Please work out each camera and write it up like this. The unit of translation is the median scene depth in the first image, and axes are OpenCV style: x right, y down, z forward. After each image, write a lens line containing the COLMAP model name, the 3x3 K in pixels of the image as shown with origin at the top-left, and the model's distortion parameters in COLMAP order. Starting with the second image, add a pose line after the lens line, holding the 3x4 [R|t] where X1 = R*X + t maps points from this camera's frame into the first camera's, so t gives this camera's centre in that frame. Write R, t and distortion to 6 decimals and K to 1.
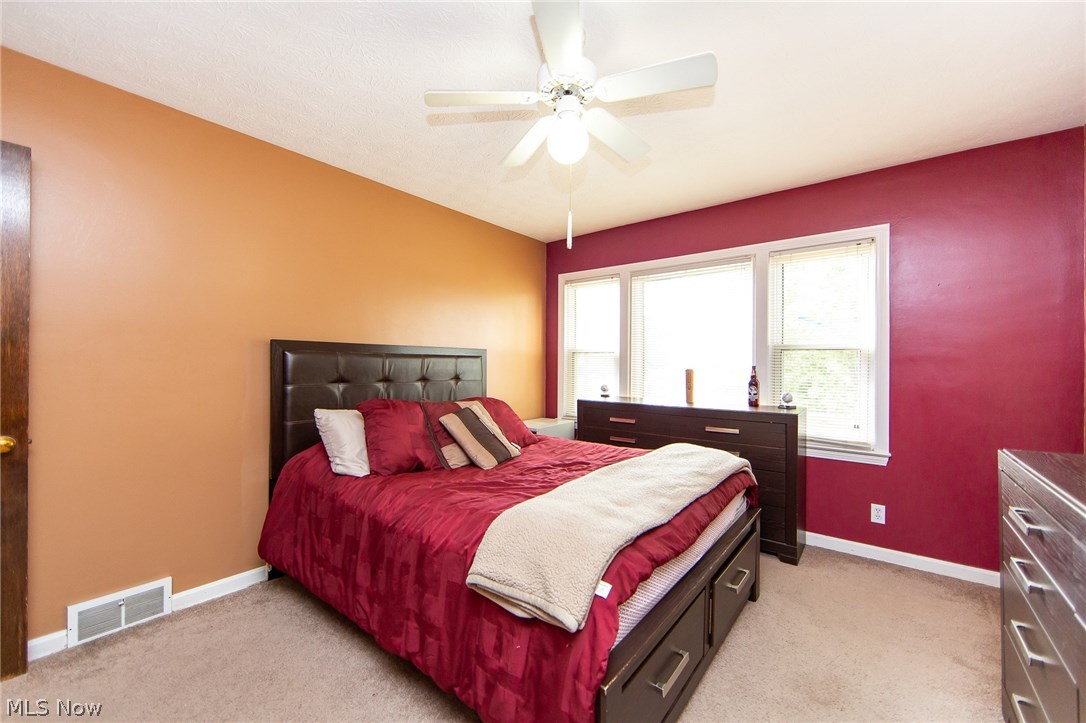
lens RADIAL K [[425.7, 0, 542.0], [0, 425.7, 363.6], [0, 0, 1]] dist [-0.000215, -0.000154]
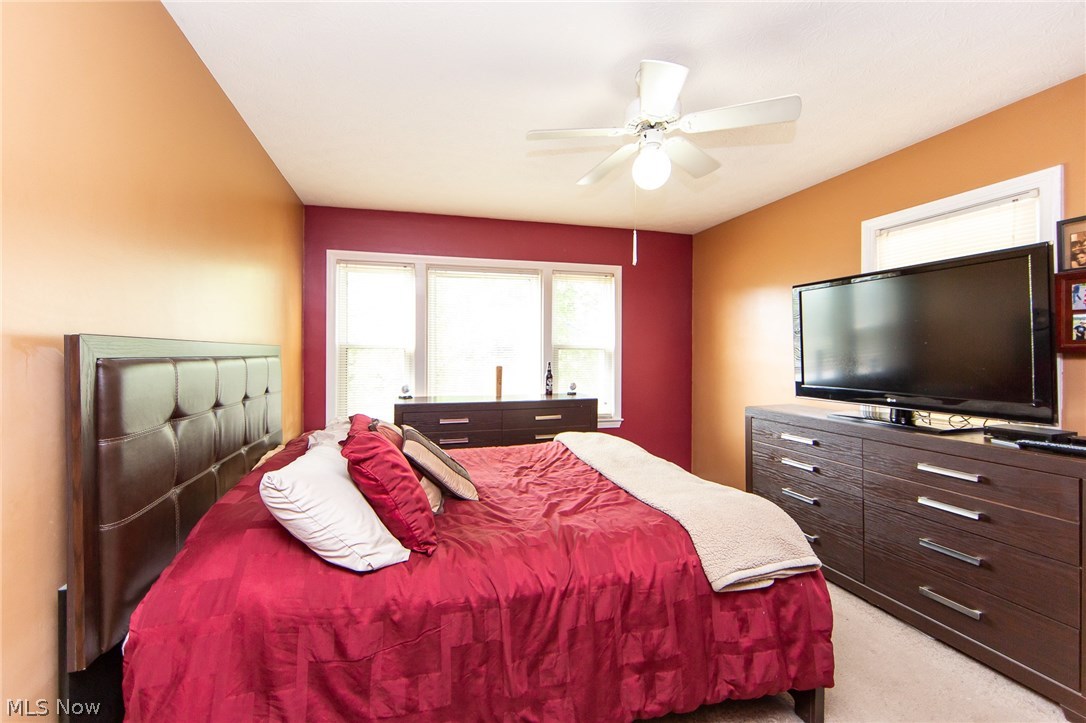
lens RADIAL K [[432.4, 0, 519.4], [0, 432.4, 354.4], [0, 0, 1]] dist [-0.000355, -0.000127]
pose [[0.598726, -0.004306, 0.800942, -0.523407], [0.008856, 0.999960, -0.001243, -0.014957], [-0.800905, 0.007837, 0.598740, 0.315444]]
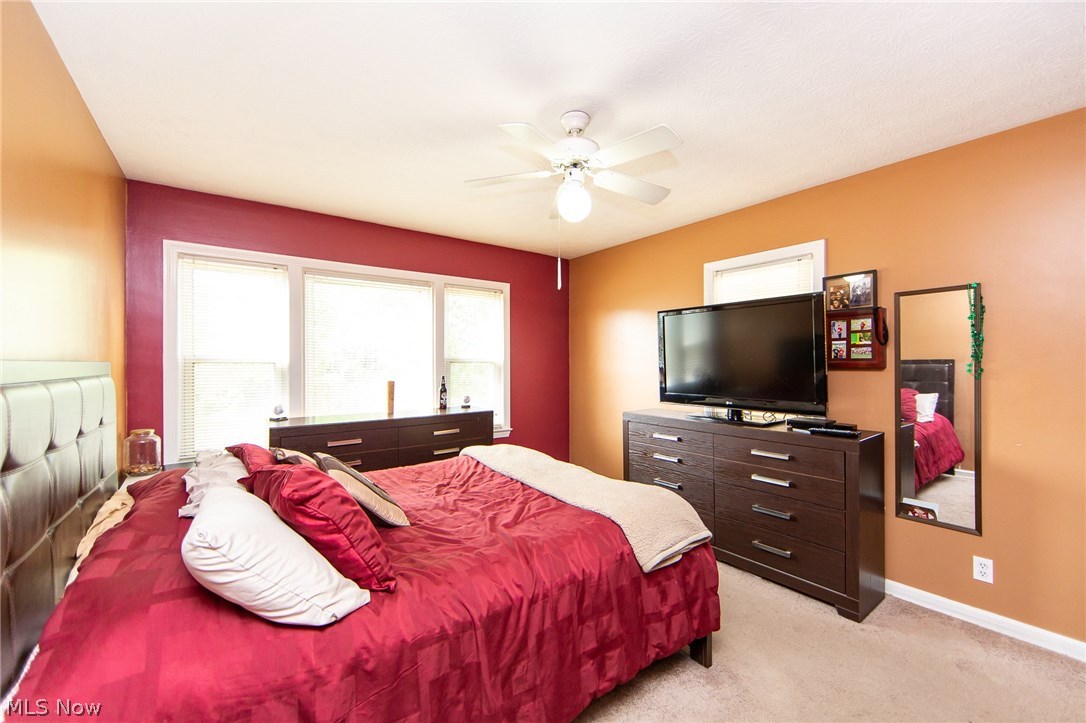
lens RADIAL K [[425.7, 0, 542.0], [0, 425.7, 363.6], [0, 0, 1]] dist [-0.000215, -0.000154]
pose [[0.252683, -0.004883, 0.967537, -0.577954], [0.013285, 0.999911, 0.001577, -0.026421], [-0.967458, 0.012455, 0.252725, 0.406549]]
